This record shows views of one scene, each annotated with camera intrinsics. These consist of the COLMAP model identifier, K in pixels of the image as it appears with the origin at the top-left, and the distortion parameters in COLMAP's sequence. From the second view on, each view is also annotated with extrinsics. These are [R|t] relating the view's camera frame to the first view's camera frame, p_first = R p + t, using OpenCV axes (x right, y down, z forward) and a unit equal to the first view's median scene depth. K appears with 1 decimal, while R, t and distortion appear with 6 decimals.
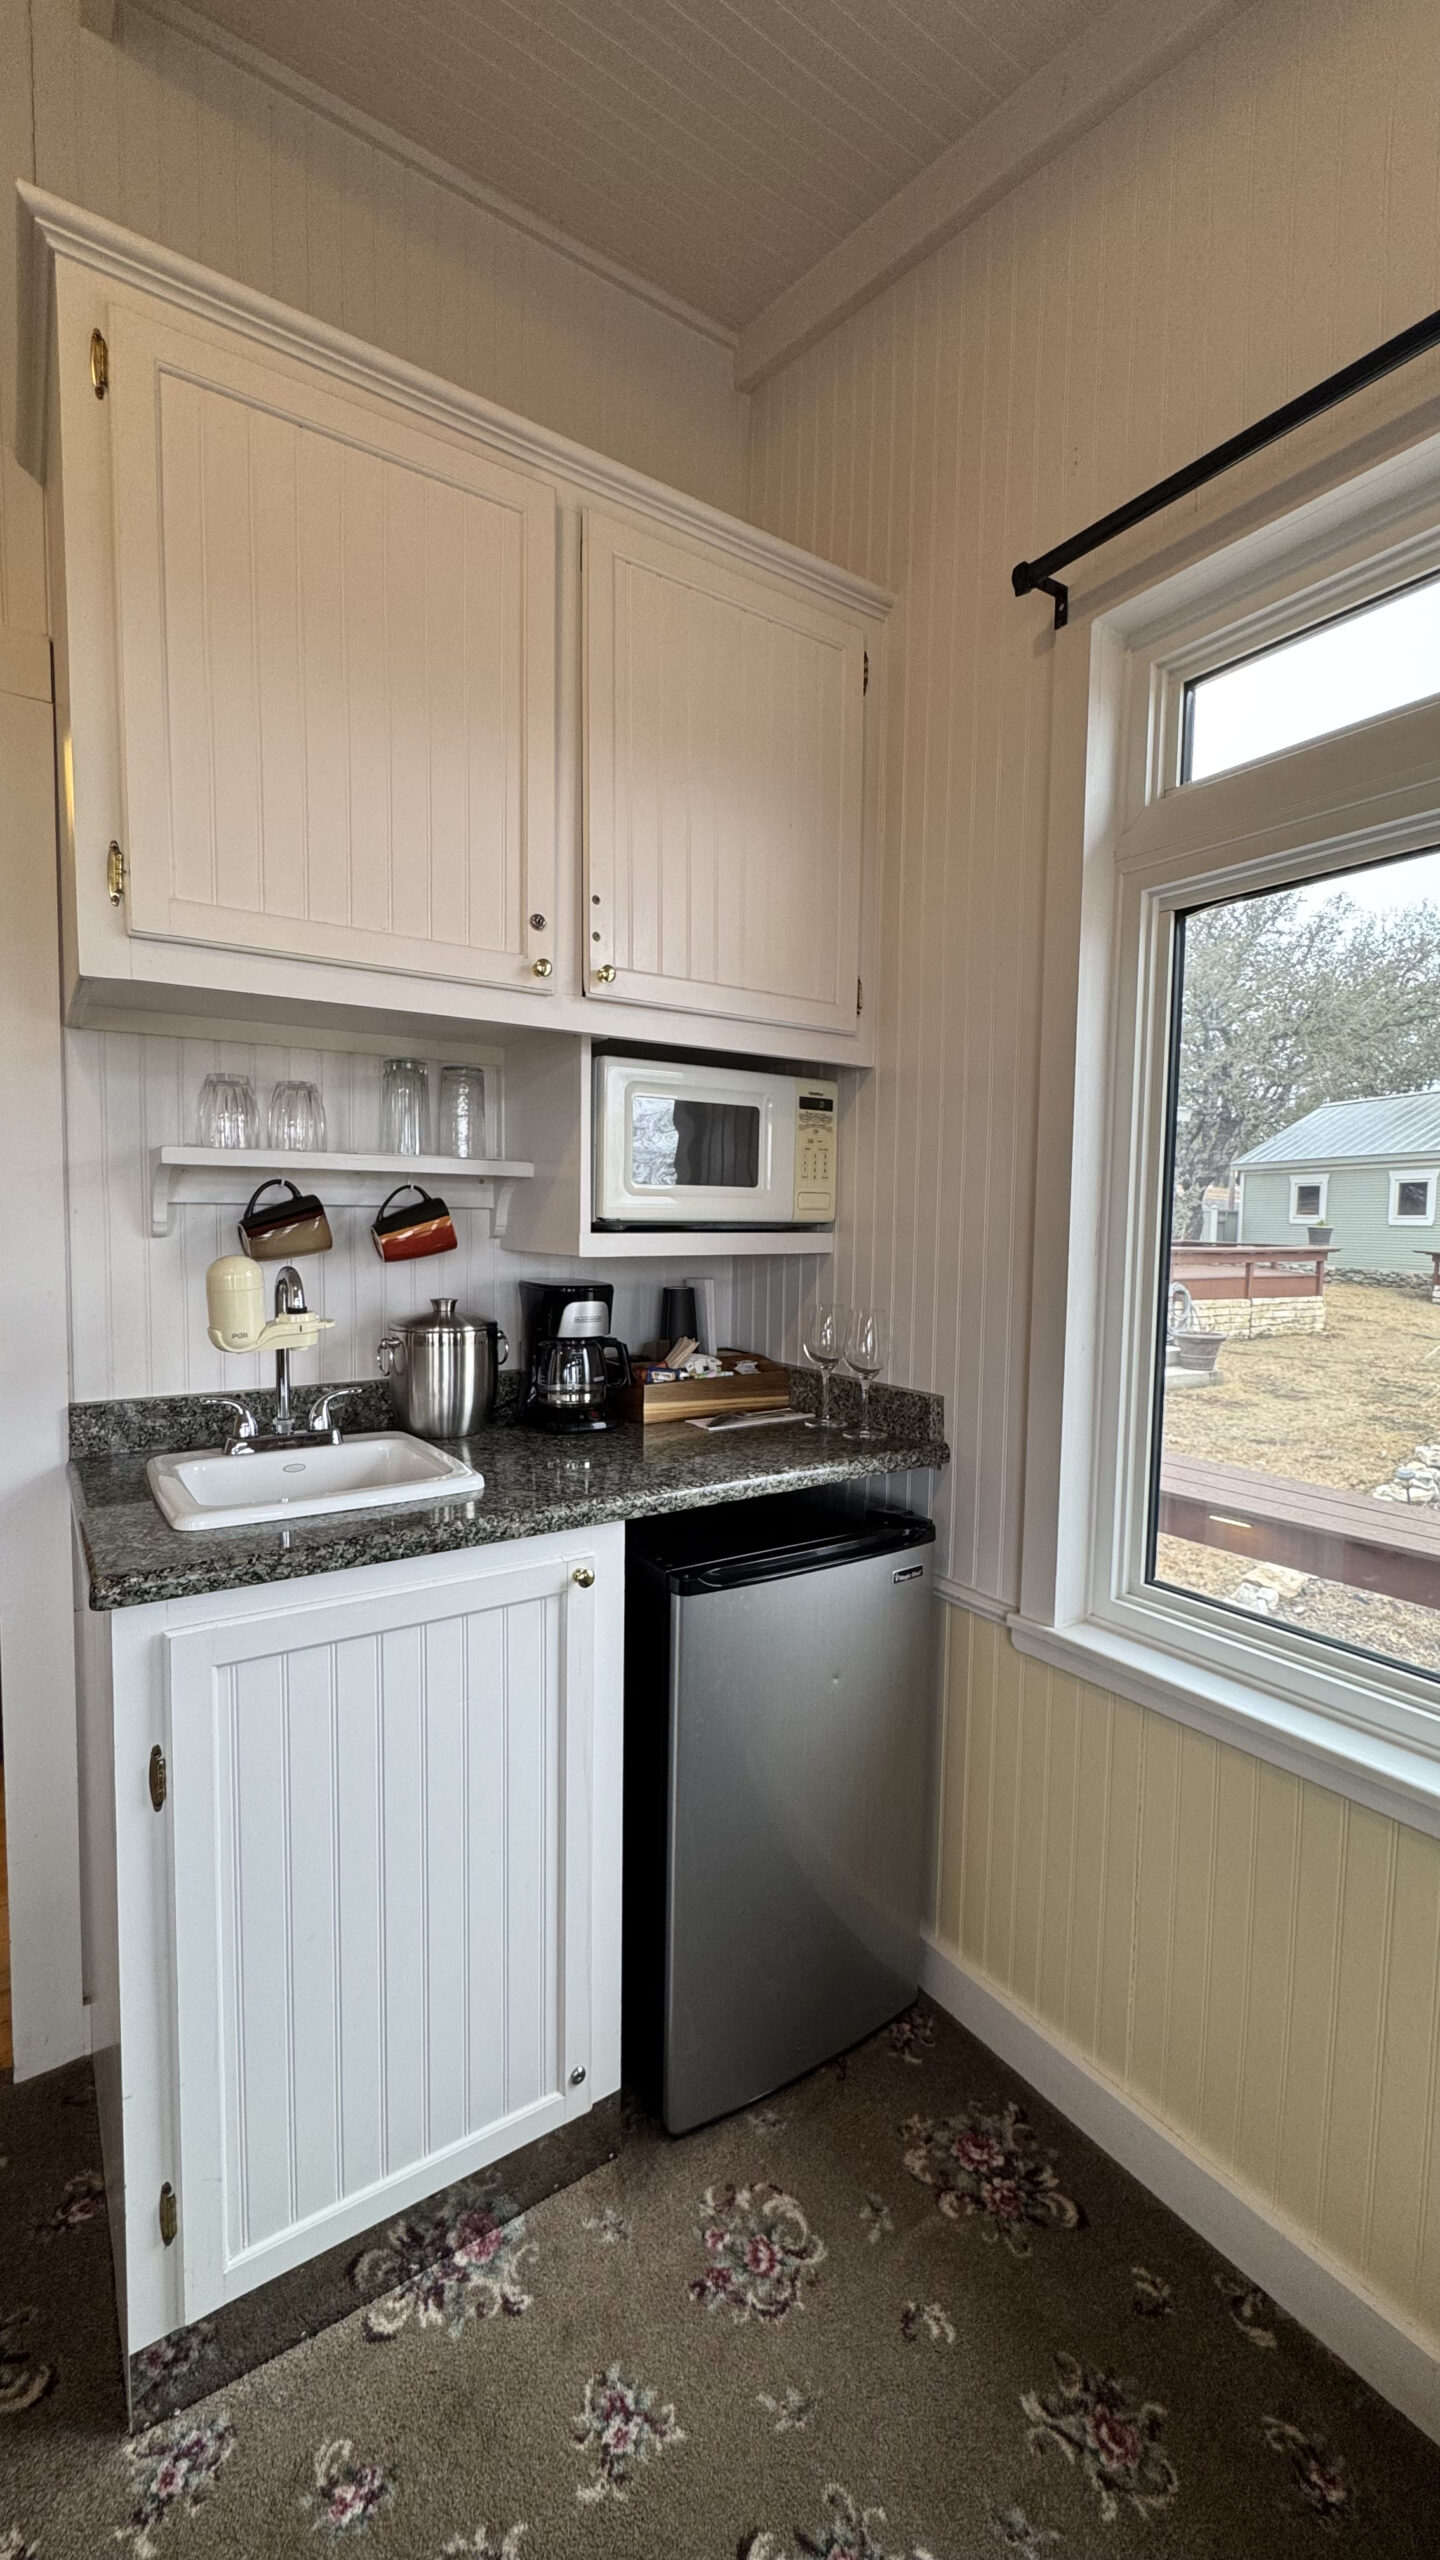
lens RADIAL K [[1021.4, 0, 727.8], [0, 1021.4, 1279.2], [0, 0, 1]] dist [-0.006103, 0.000925]
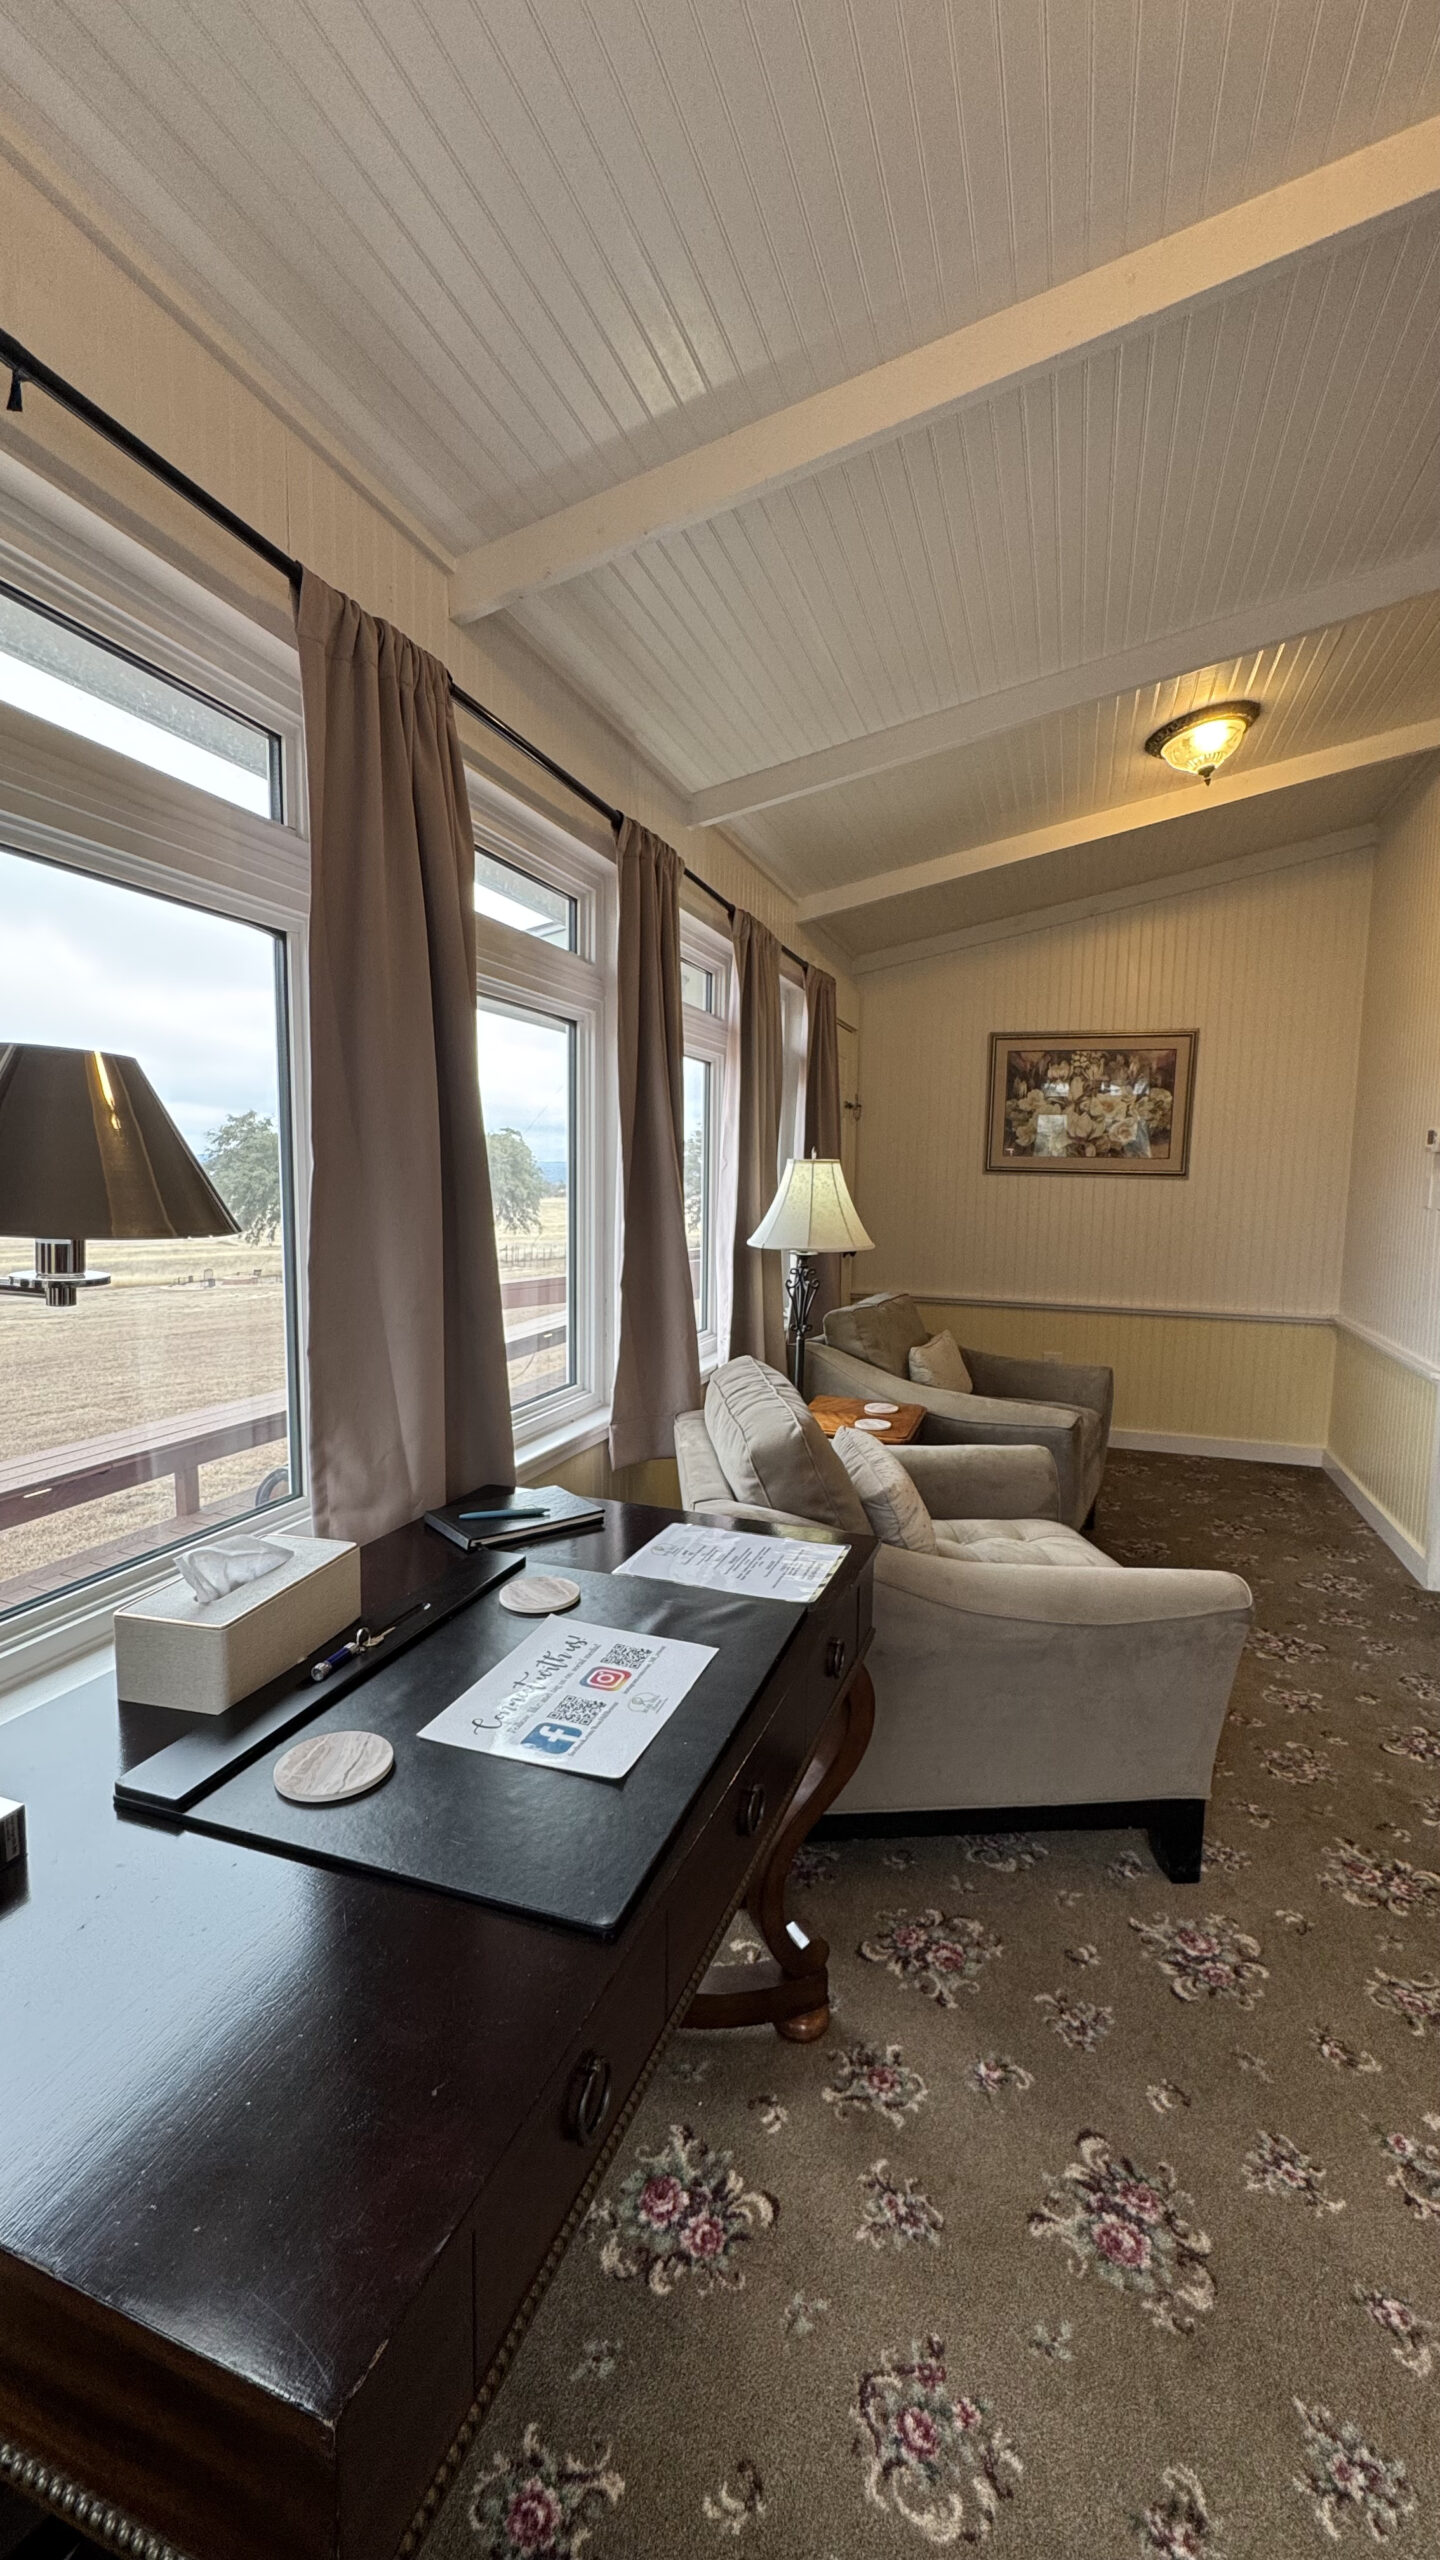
lens RADIAL K [[1021.4, 0, 720.2], [0, 1021.4, 1283.8], [0, 0, 1]] dist [-0.006103, 0.000925]
pose [[-0.810955, 0.048442, -0.583100, 0.576811], [-0.058238, 0.984935, 0.162820, -0.133593], [0.582203, 0.165998, -0.795917, 1.306914]]
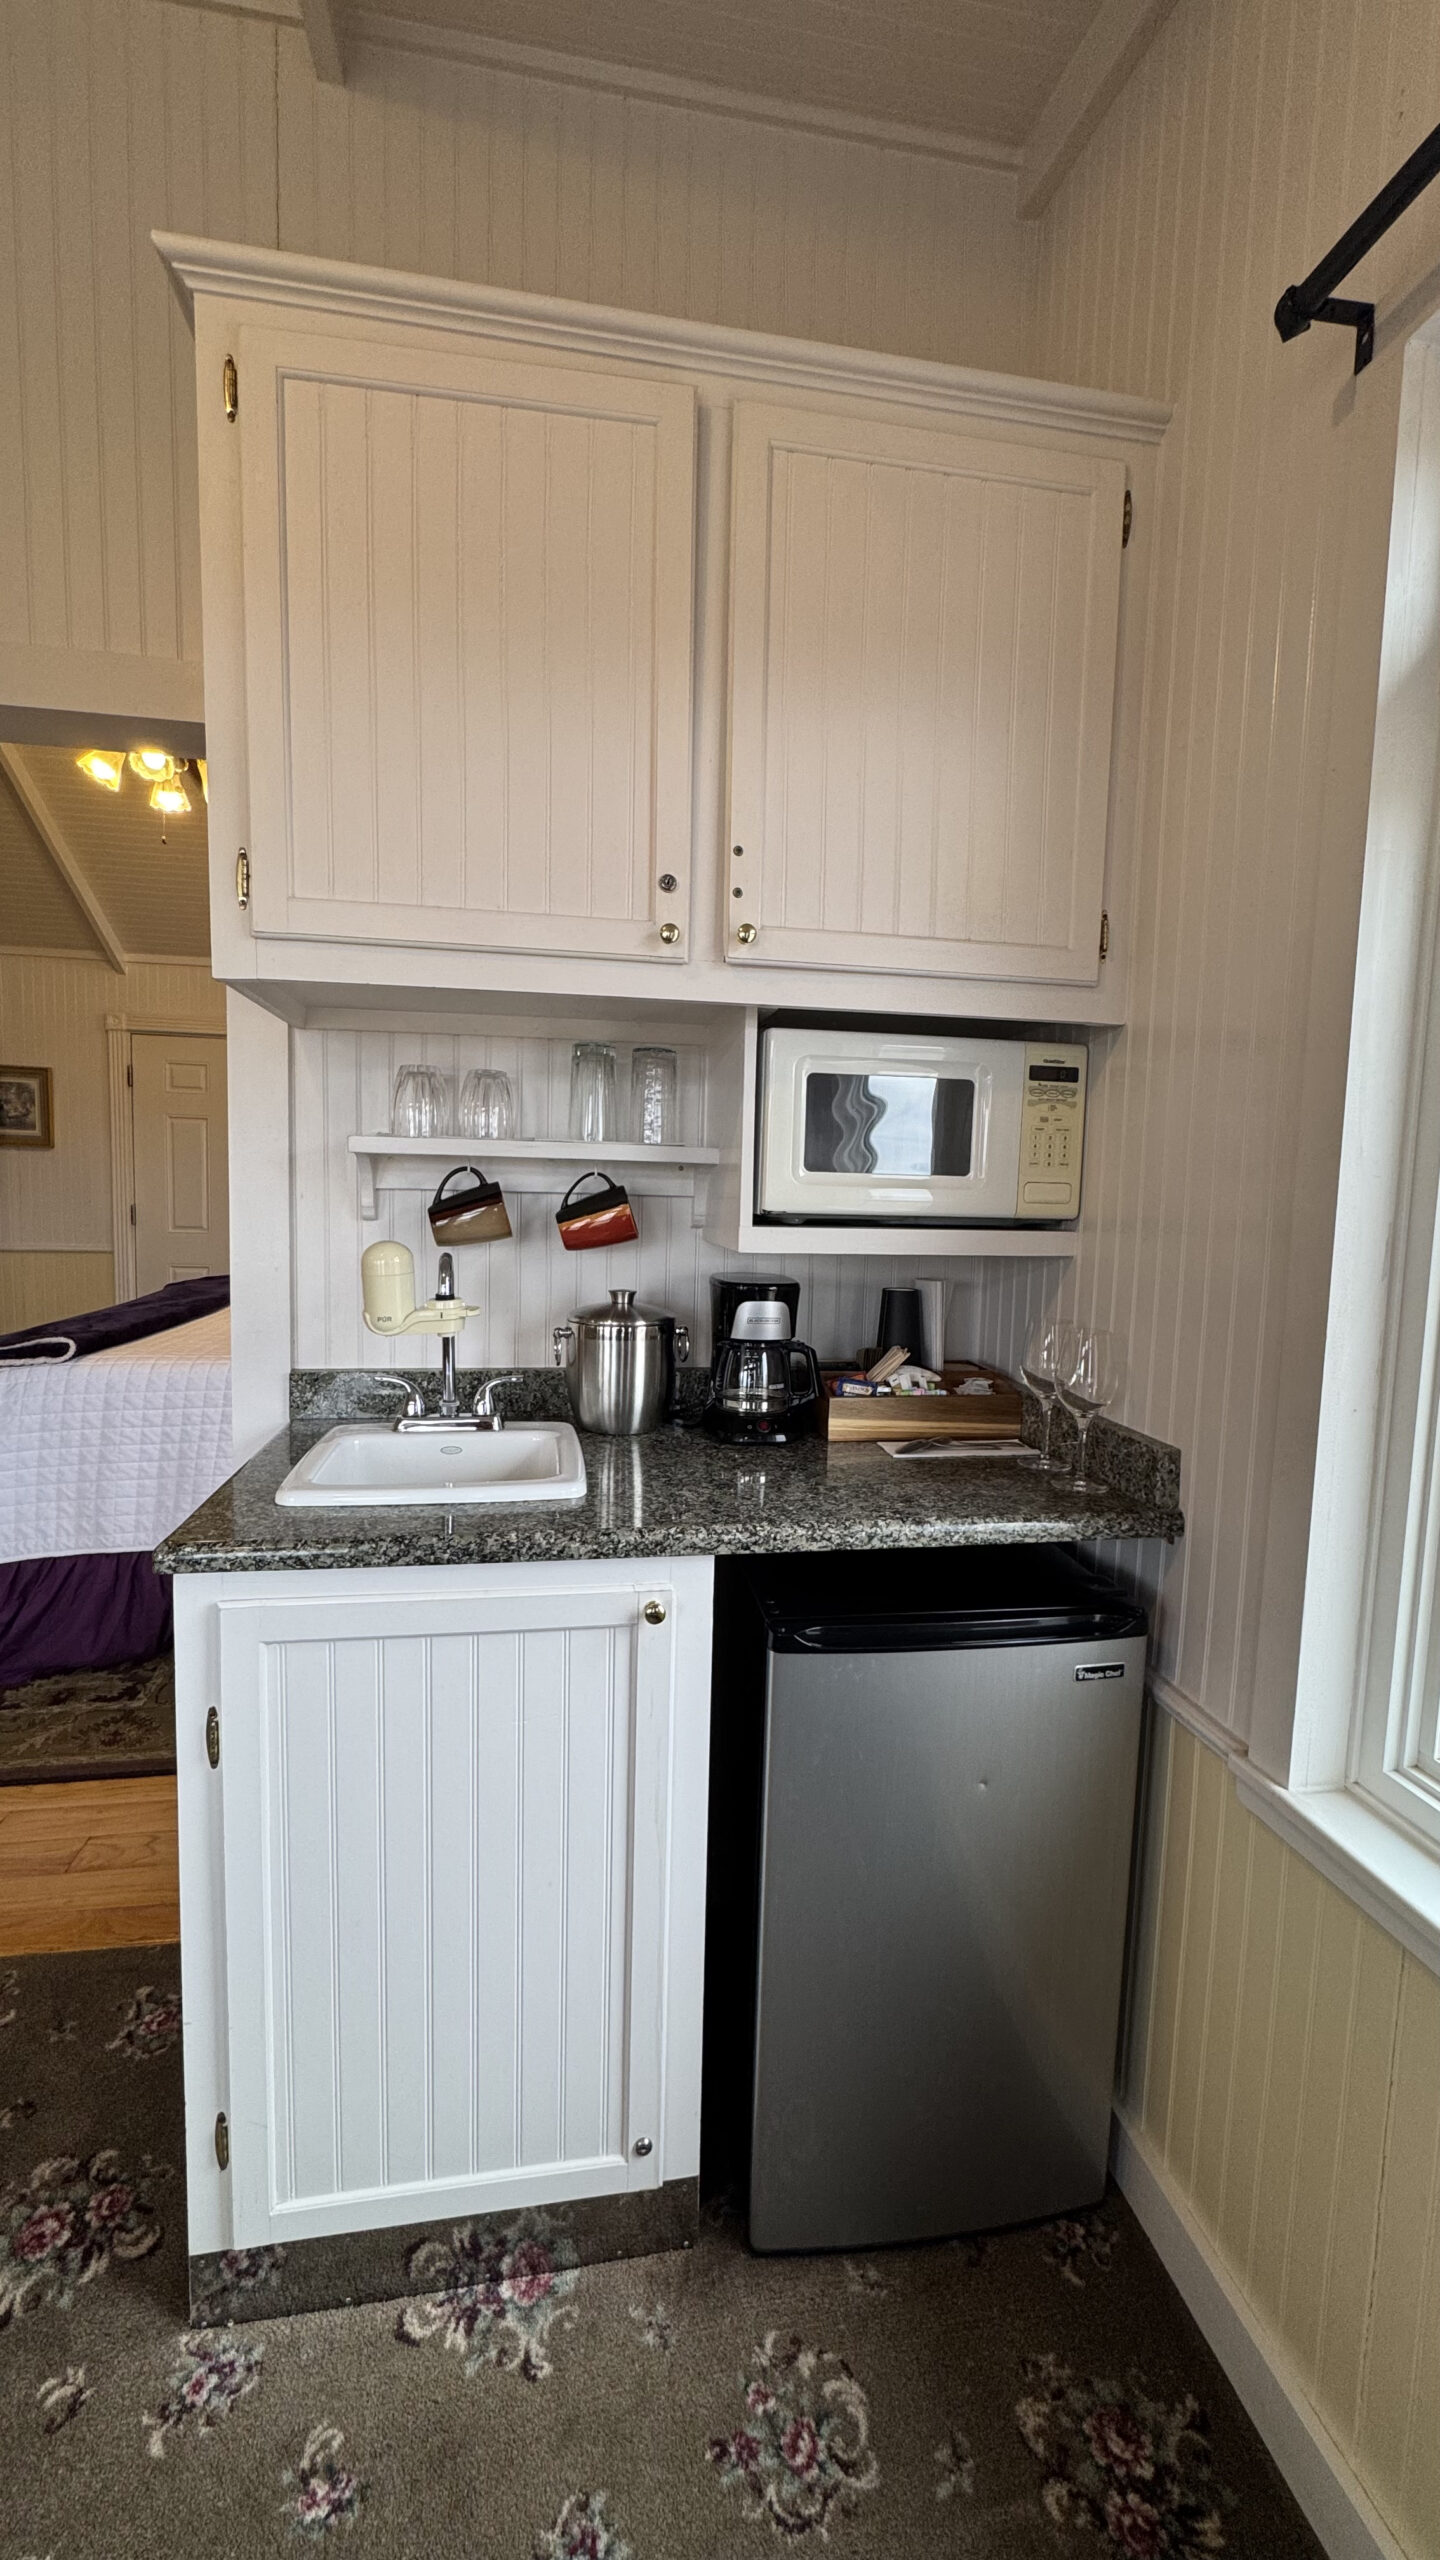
lens RADIAL K [[1021.4, 0, 730.3], [0, 1021.4, 1280.4], [0, 0, 1]] dist [-0.006103, 0.000925]
pose [[0.911314, 0.046584, -0.409067, 0.254631], [-0.038738, 0.998872, 0.027450, -0.025071], [0.409885, -0.009169, 0.912091, 0.196396]]
